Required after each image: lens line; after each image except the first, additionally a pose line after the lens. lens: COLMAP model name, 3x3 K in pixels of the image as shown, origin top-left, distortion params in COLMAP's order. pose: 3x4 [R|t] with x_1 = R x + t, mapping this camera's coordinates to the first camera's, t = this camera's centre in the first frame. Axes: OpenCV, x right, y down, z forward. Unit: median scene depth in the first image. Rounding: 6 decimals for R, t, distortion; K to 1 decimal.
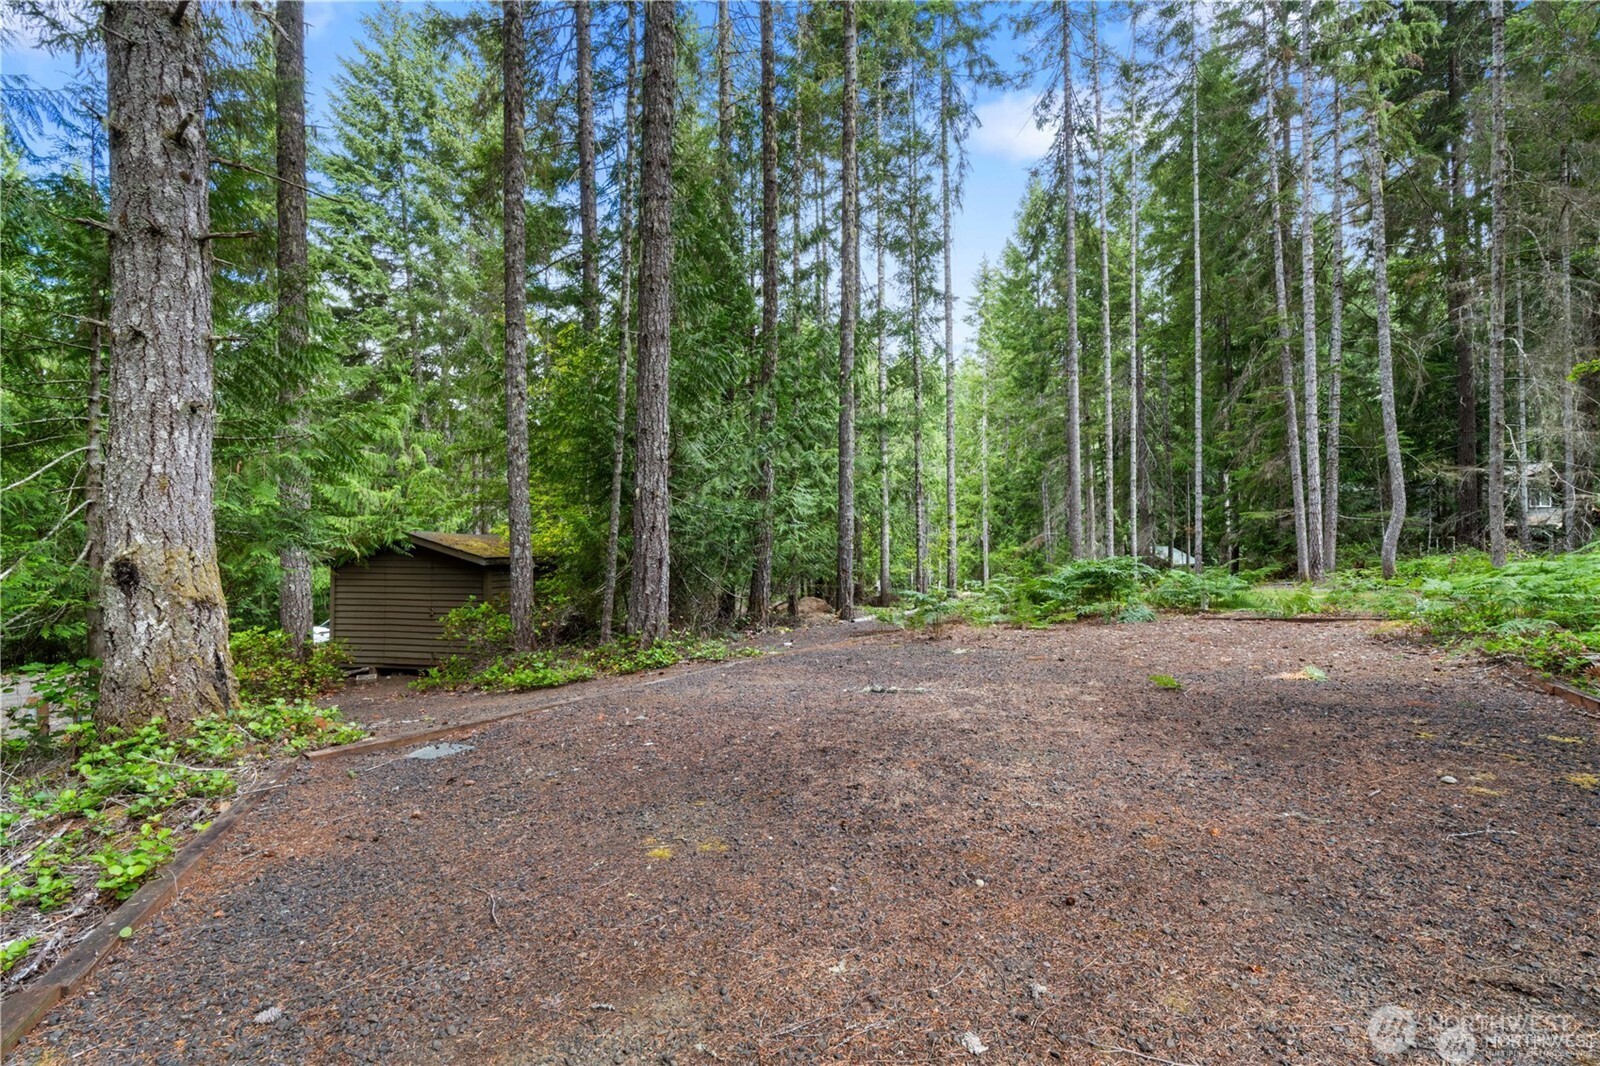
lens RADIAL K [[726.1, 0, 797.6], [0, 726.1, 539.3], [0, 0, 1]] dist [-0.001184, -0.000148]
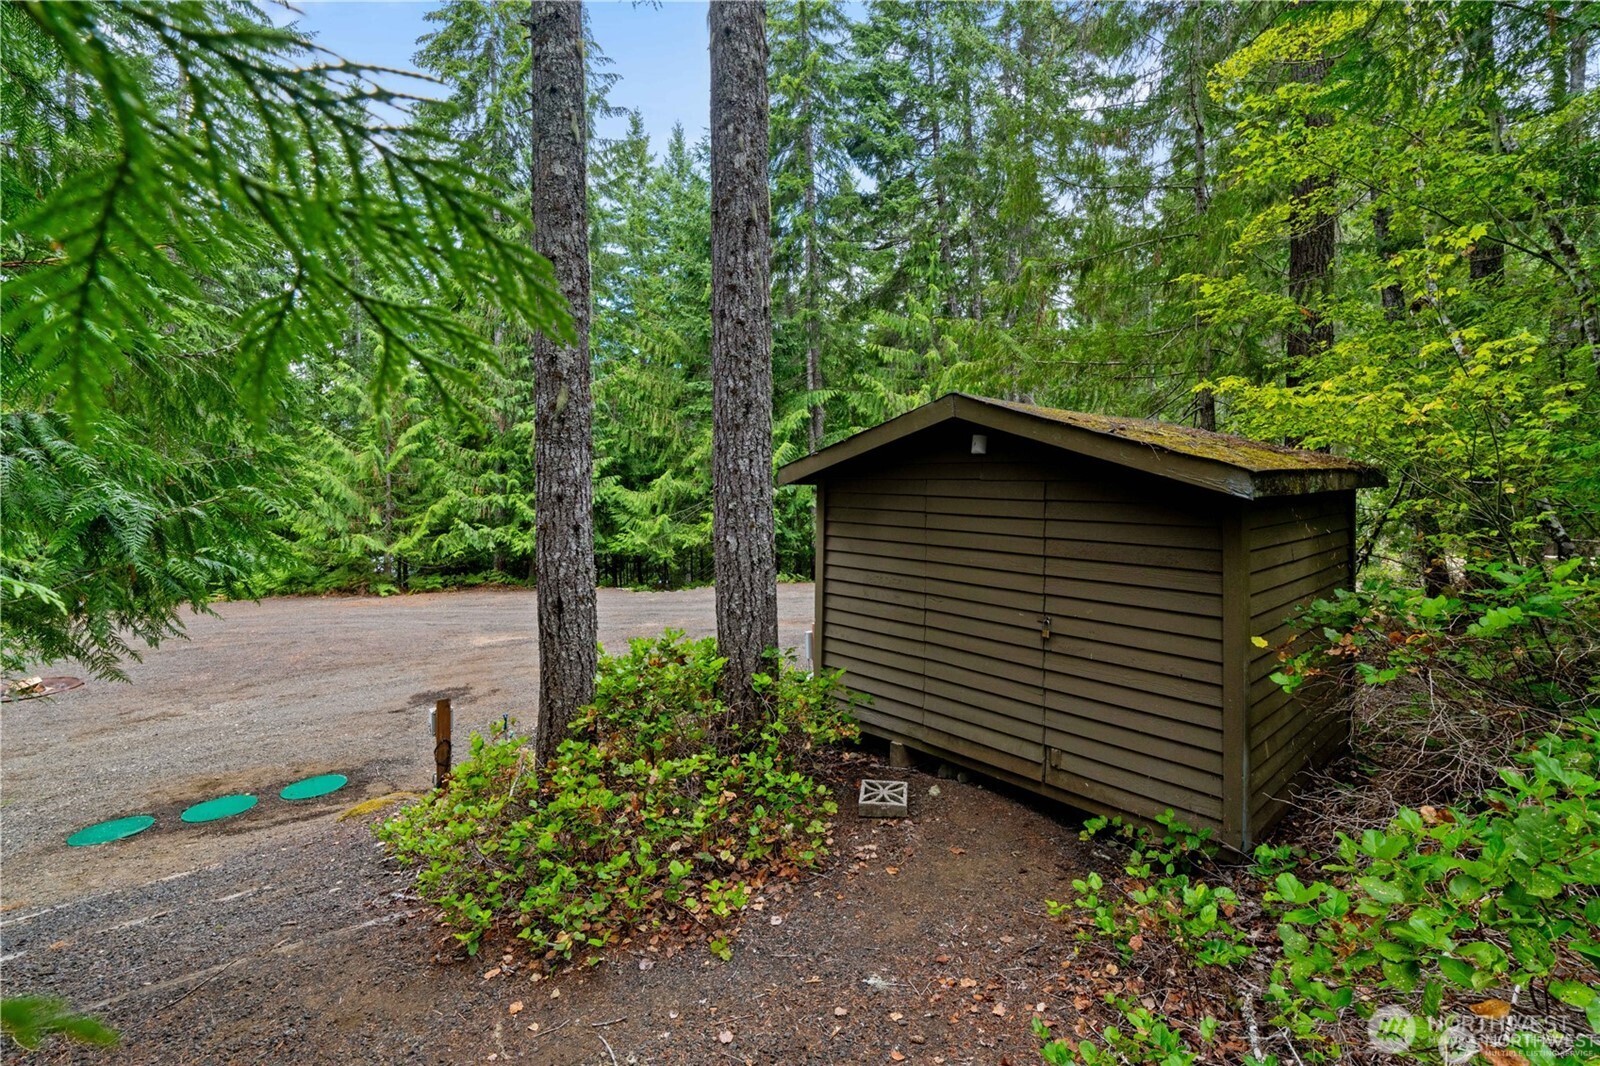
lens RADIAL K [[726.1, 0, 799.1], [0, 726.1, 533.7], [0, 0, 1]] dist [-0.001184, -0.000148]
pose [[0.785644, 0.048059, -0.616809, -0.149730], [0.015955, 0.995073, 0.097854, 0.007374], [0.618473, -0.086719, 0.781006, 0.256853]]
